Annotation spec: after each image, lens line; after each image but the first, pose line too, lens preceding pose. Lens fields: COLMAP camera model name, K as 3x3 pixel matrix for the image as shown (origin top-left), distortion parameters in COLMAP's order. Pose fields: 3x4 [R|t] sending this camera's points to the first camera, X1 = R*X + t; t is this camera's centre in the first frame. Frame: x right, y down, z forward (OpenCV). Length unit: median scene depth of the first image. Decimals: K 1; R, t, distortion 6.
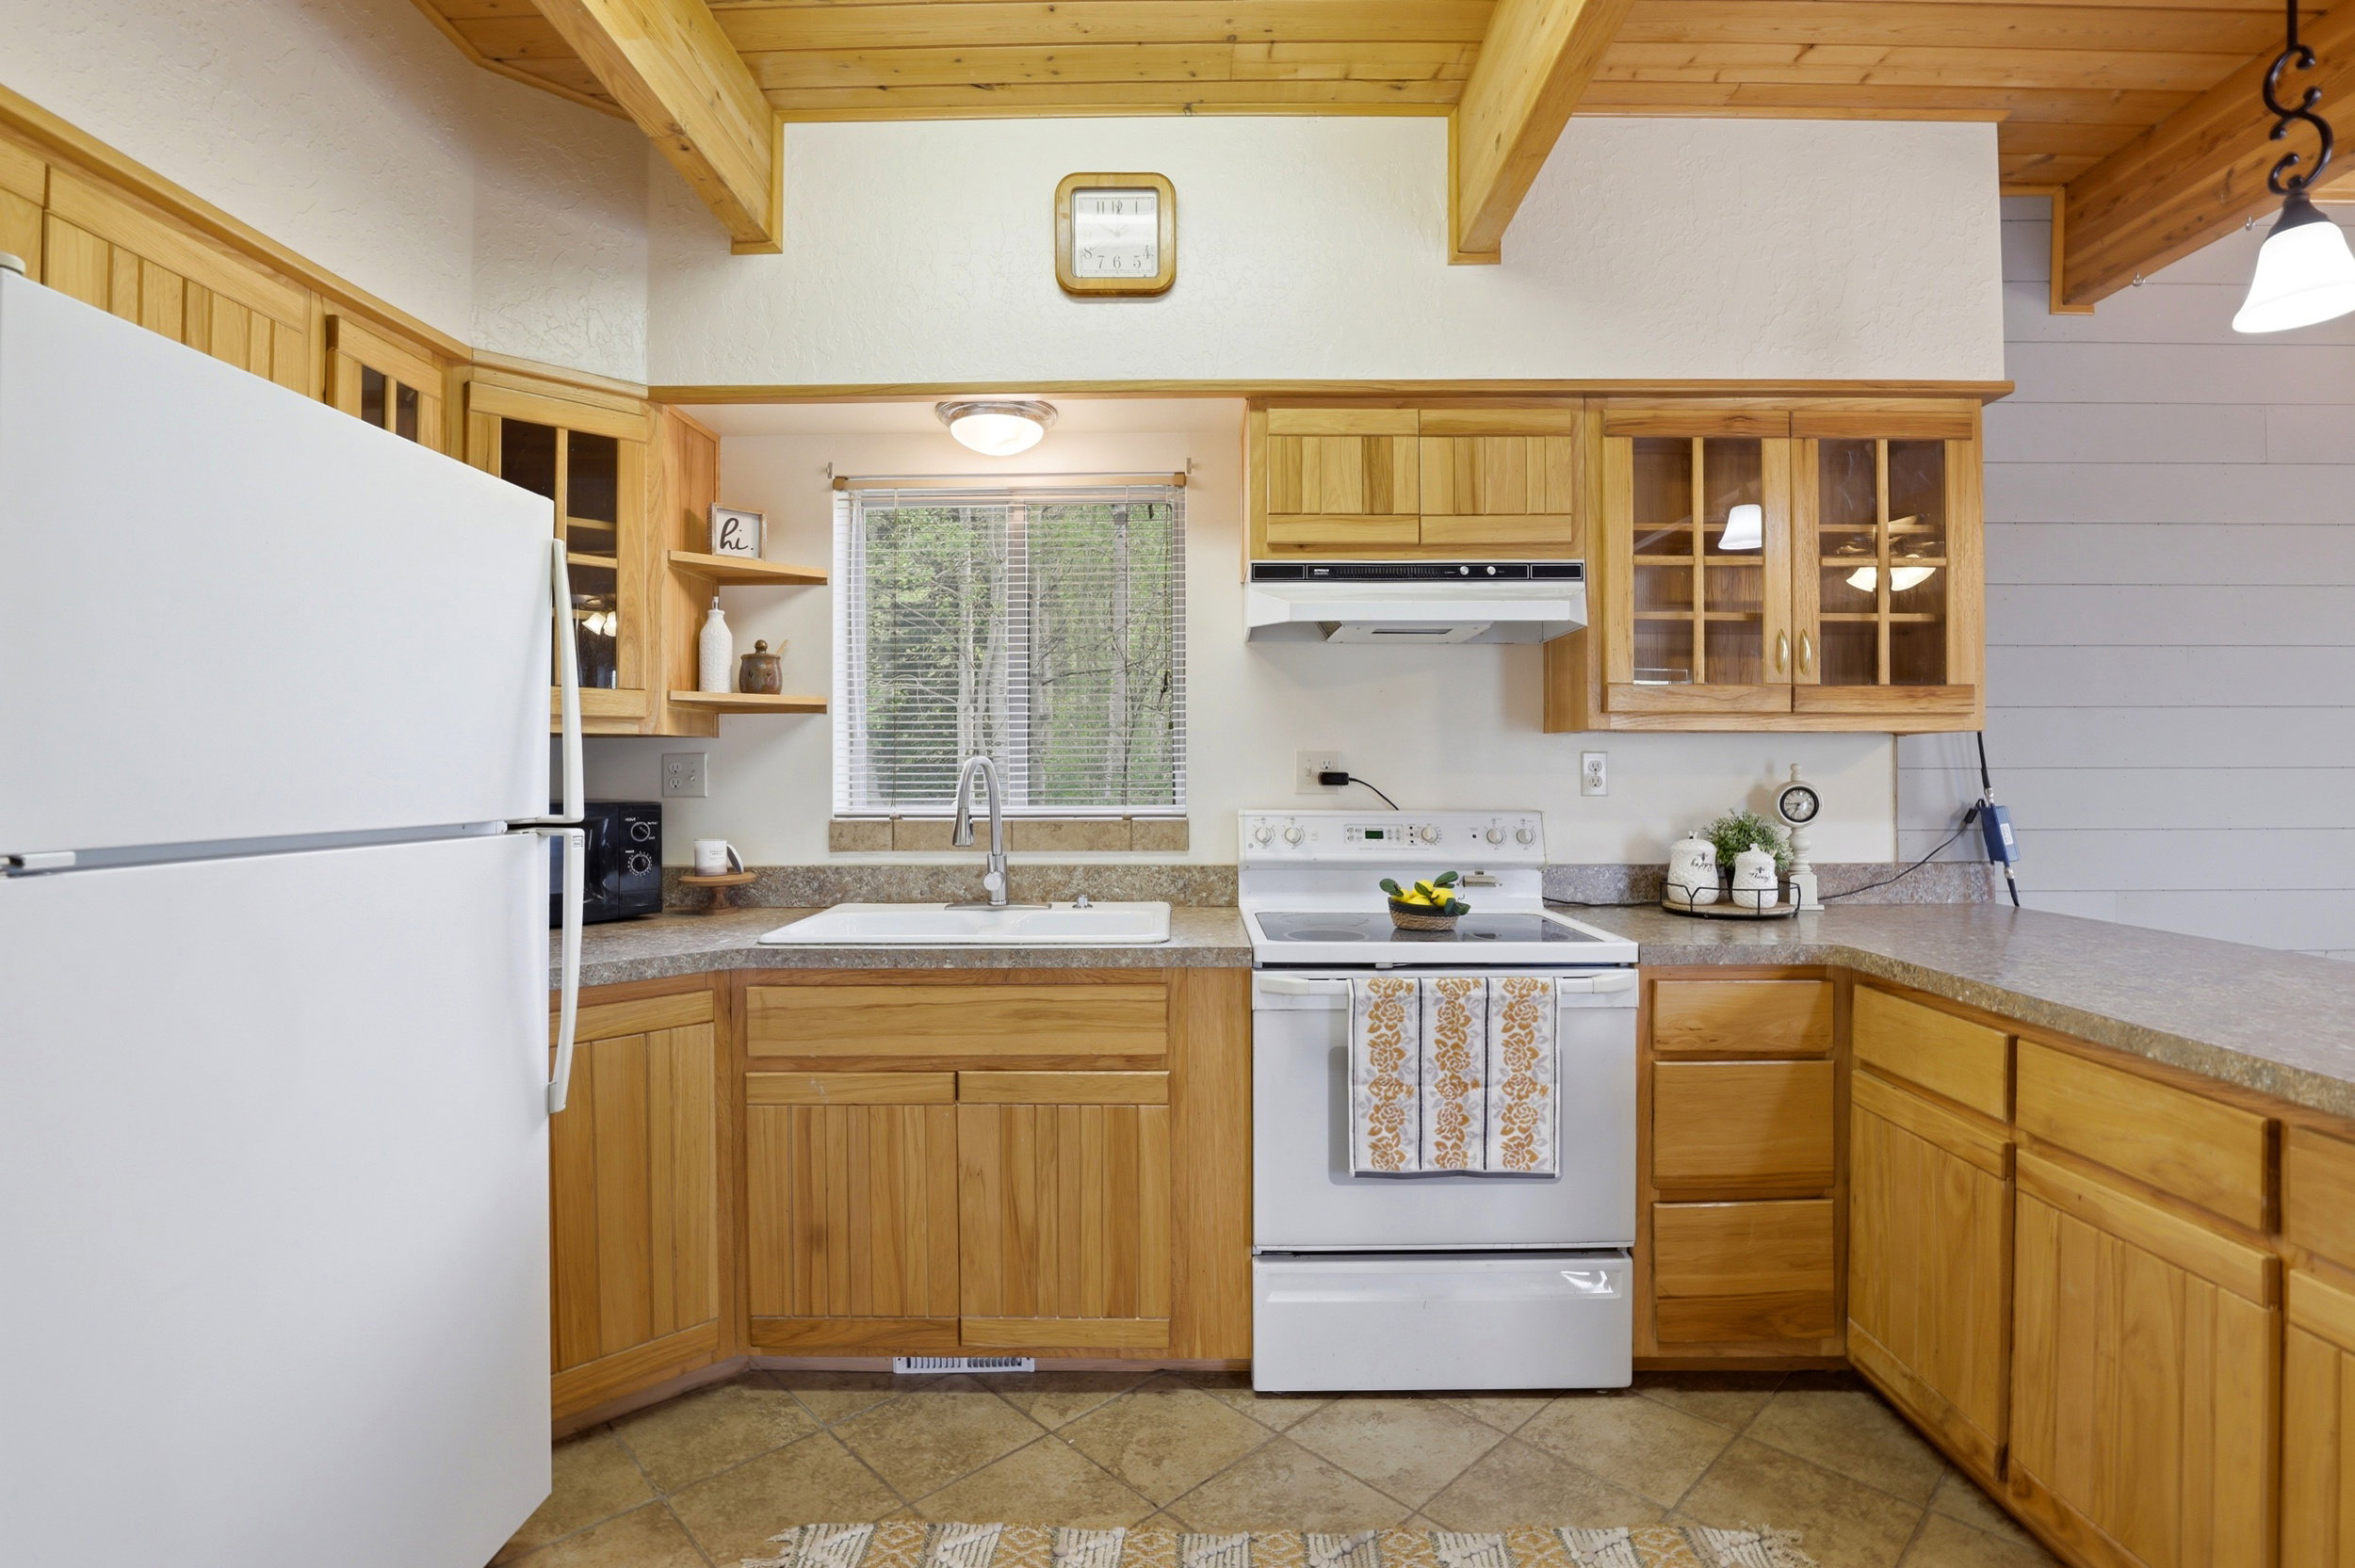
lens RADIAL K [[1105.6, 0, 1195.5], [0, 1105.6, 764.8], [0, 0, 1]] dist [-0.033556, 0.004696]
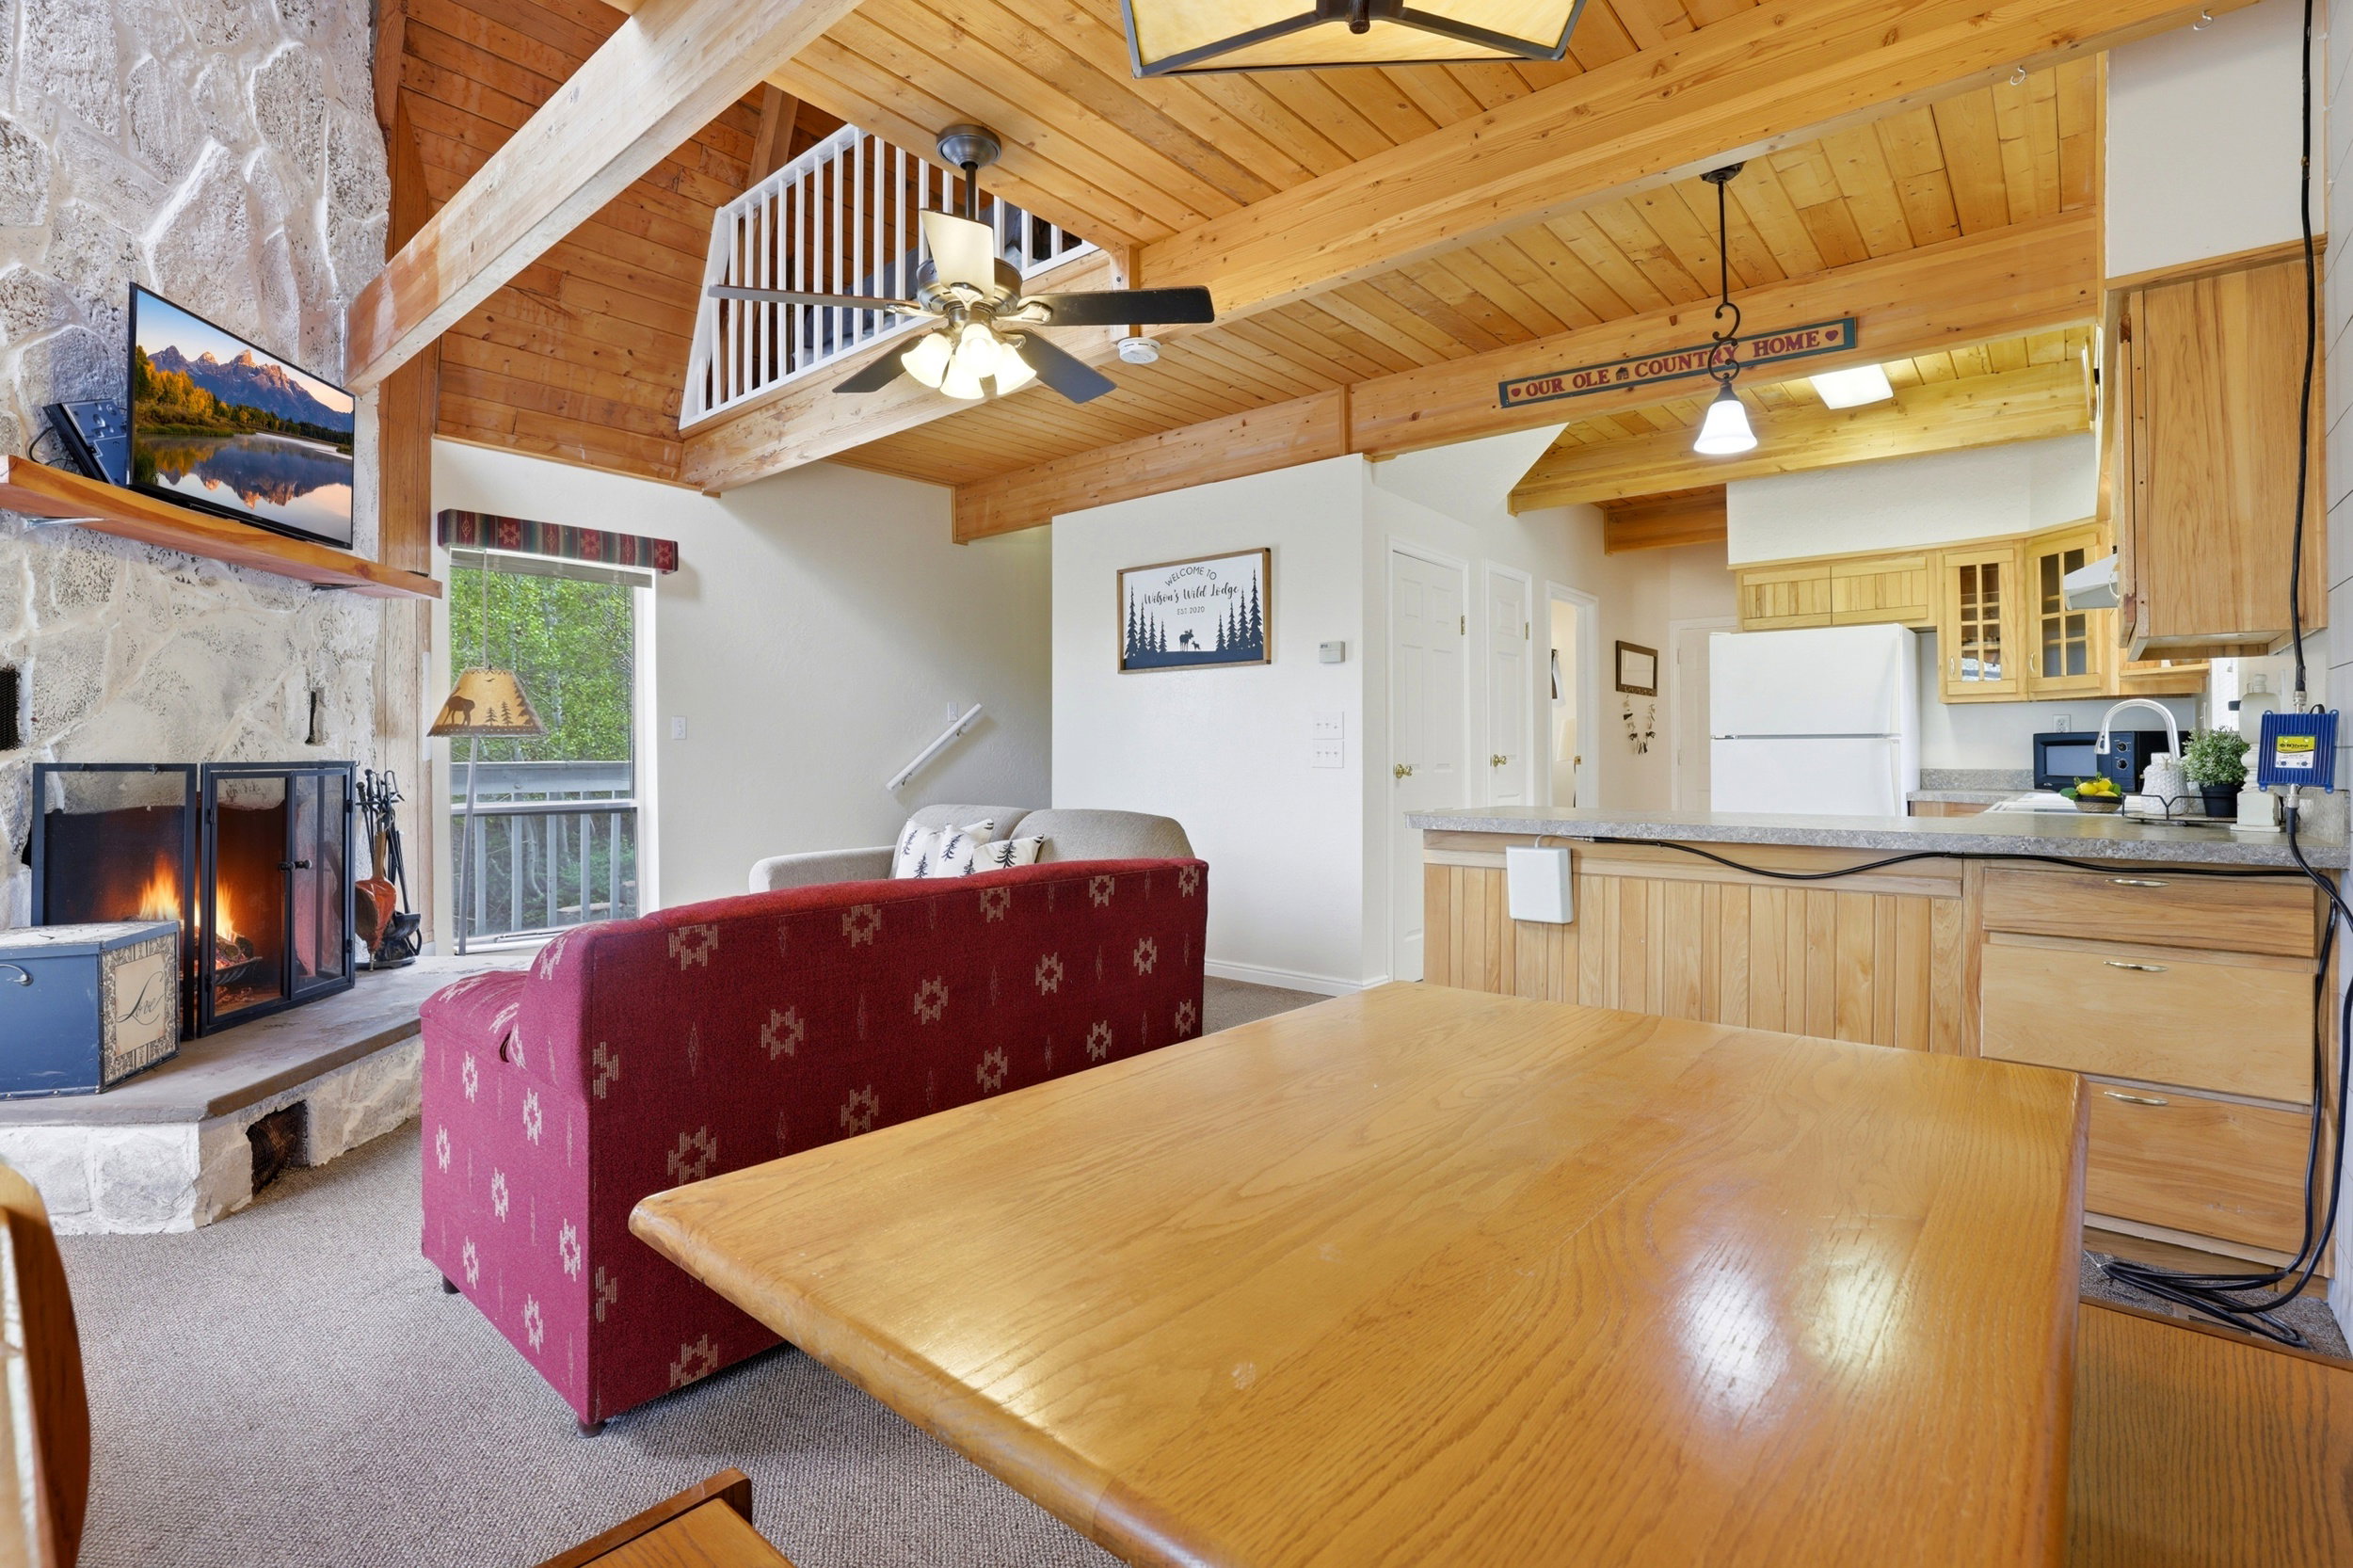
lens RADIAL K [[1104.8, 0, 1151.2], [0, 1104.8, 747.0], [0, 0, 1]] dist [-0.033556, 0.004696]
pose [[-0.644146, -0.002346, -0.764899, 2.006924], [0.005106, 0.999960, -0.007366, 0.066604], [0.764885, -0.008650, -0.644108, 0.937746]]
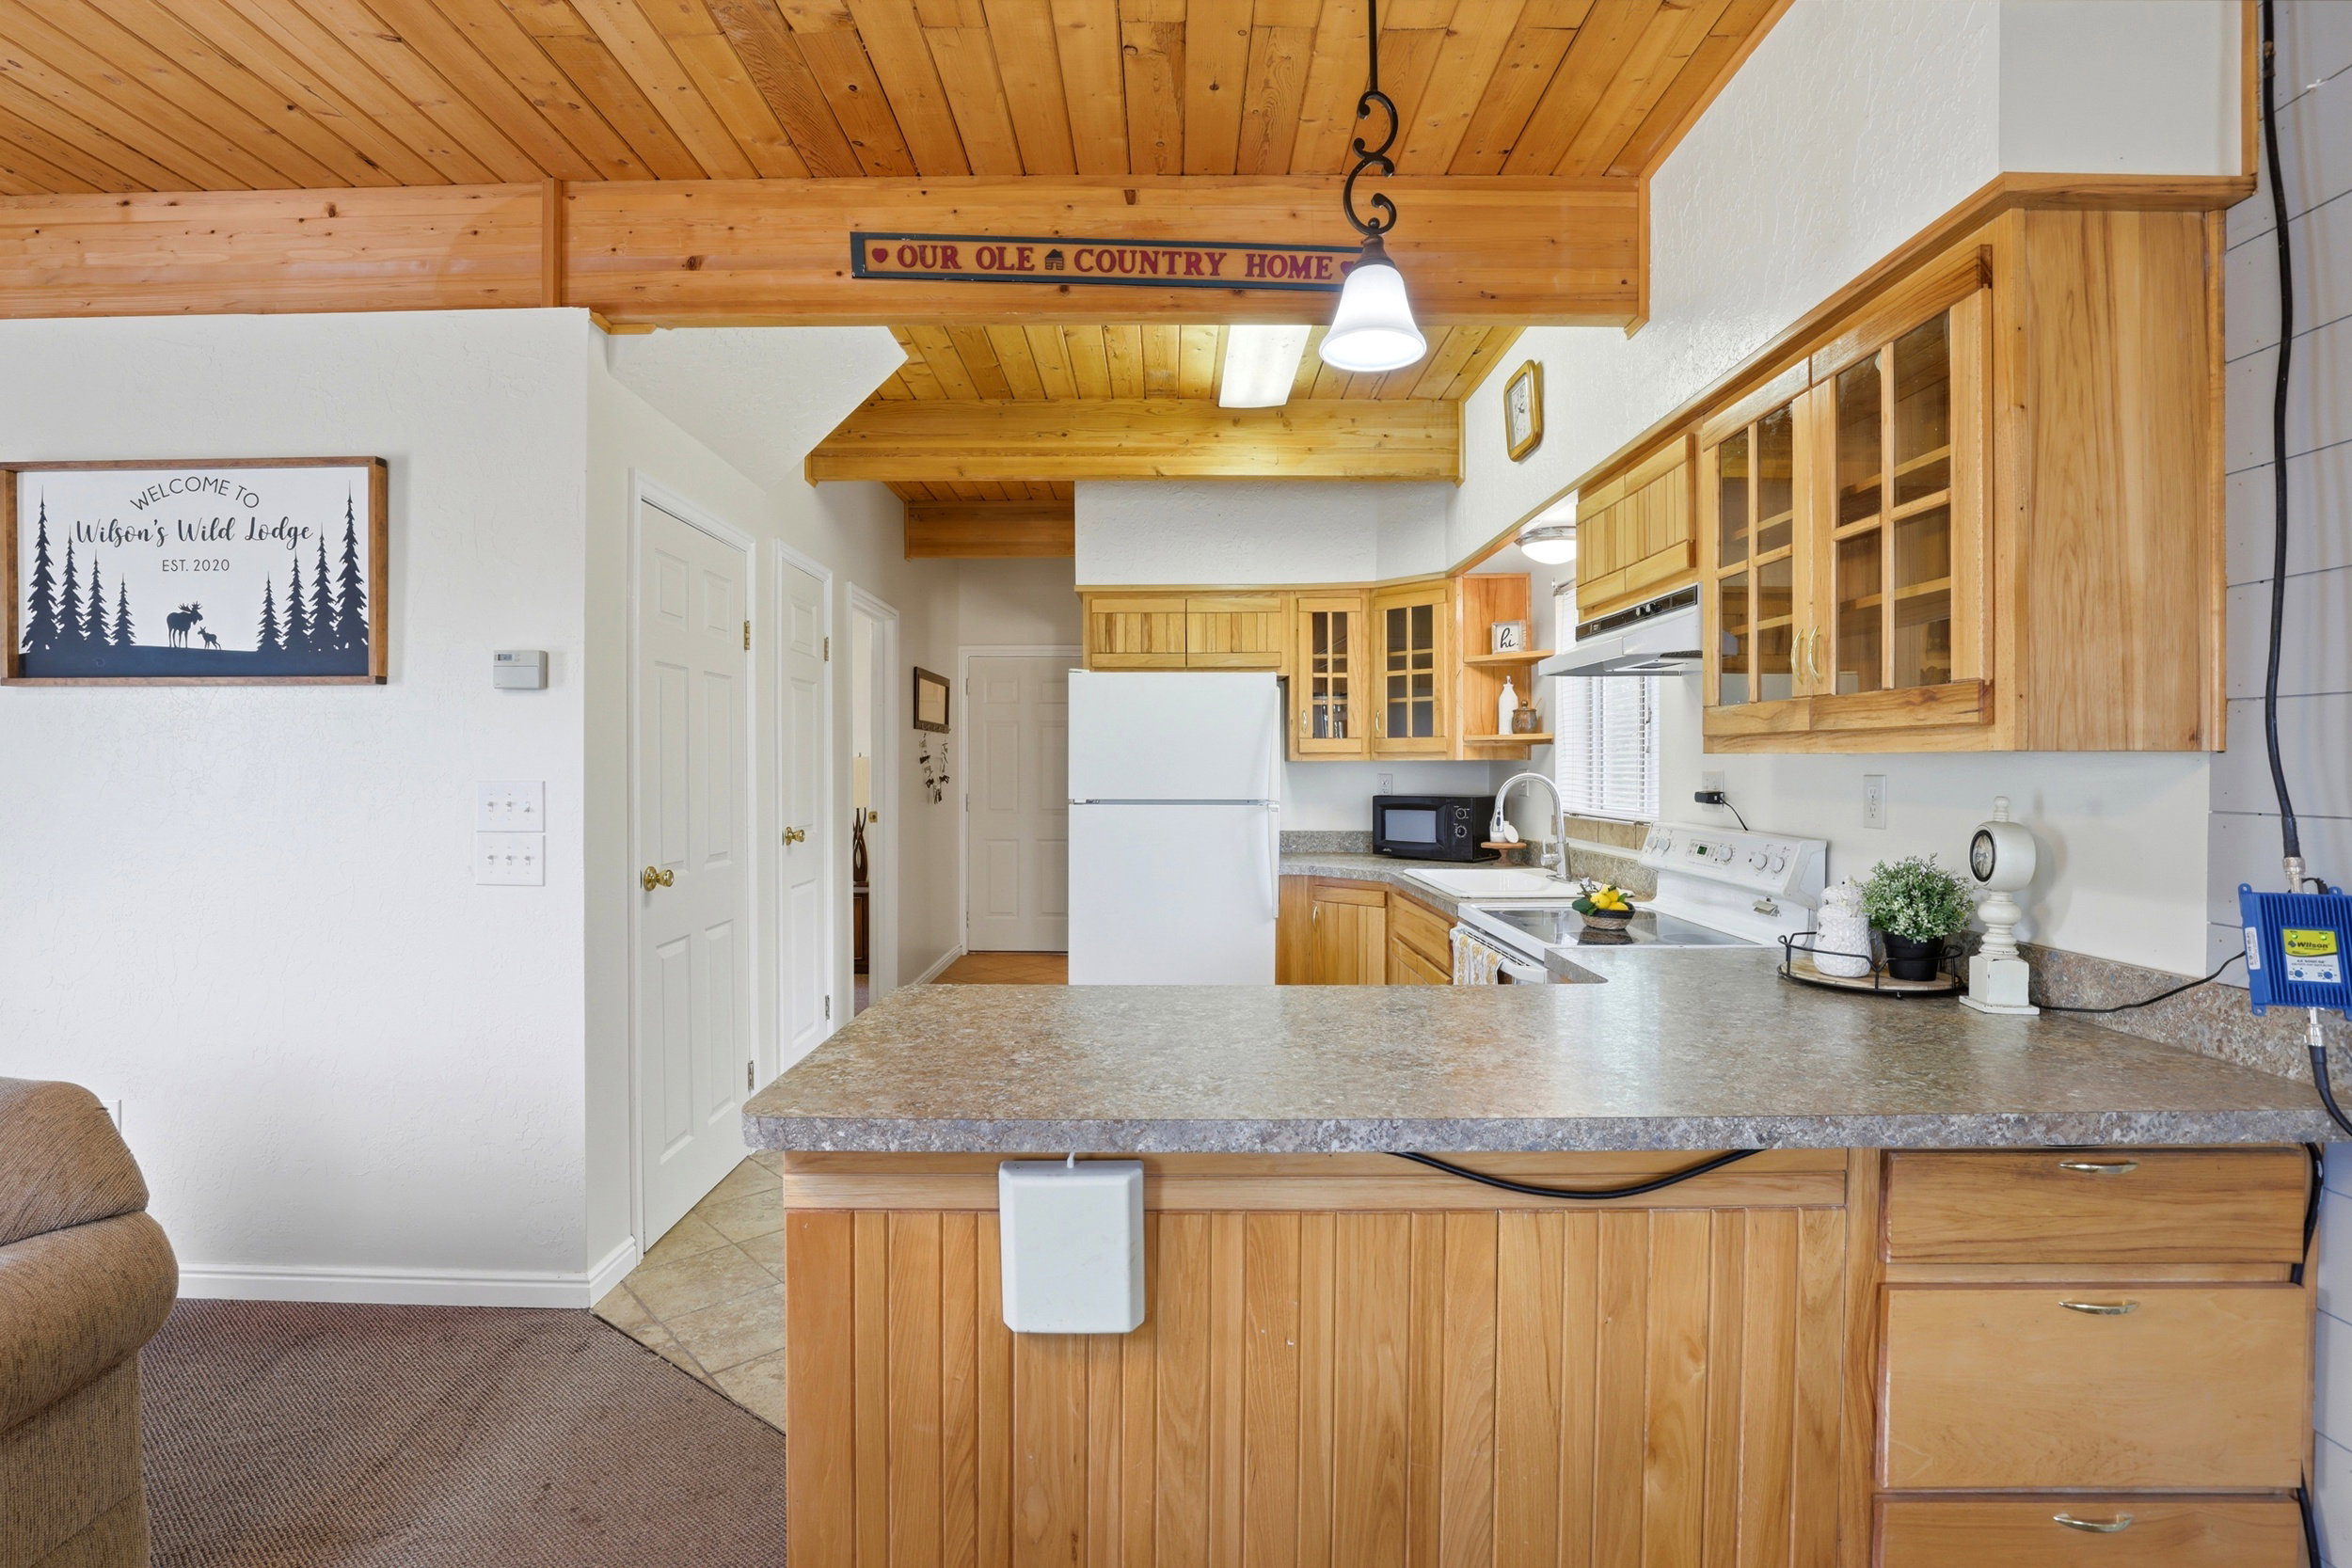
lens RADIAL K [[1104.2, 0, 1186.9], [0, 1104.2, 769.5], [0, 0, 1]] dist [-0.033556, 0.004696]
pose [[0.018701, 0.005930, -0.999808, 1.333438], [0.003505, 0.999976, 0.005997, -0.025819], [0.999819, -0.003616, 0.018680, 0.525253]]
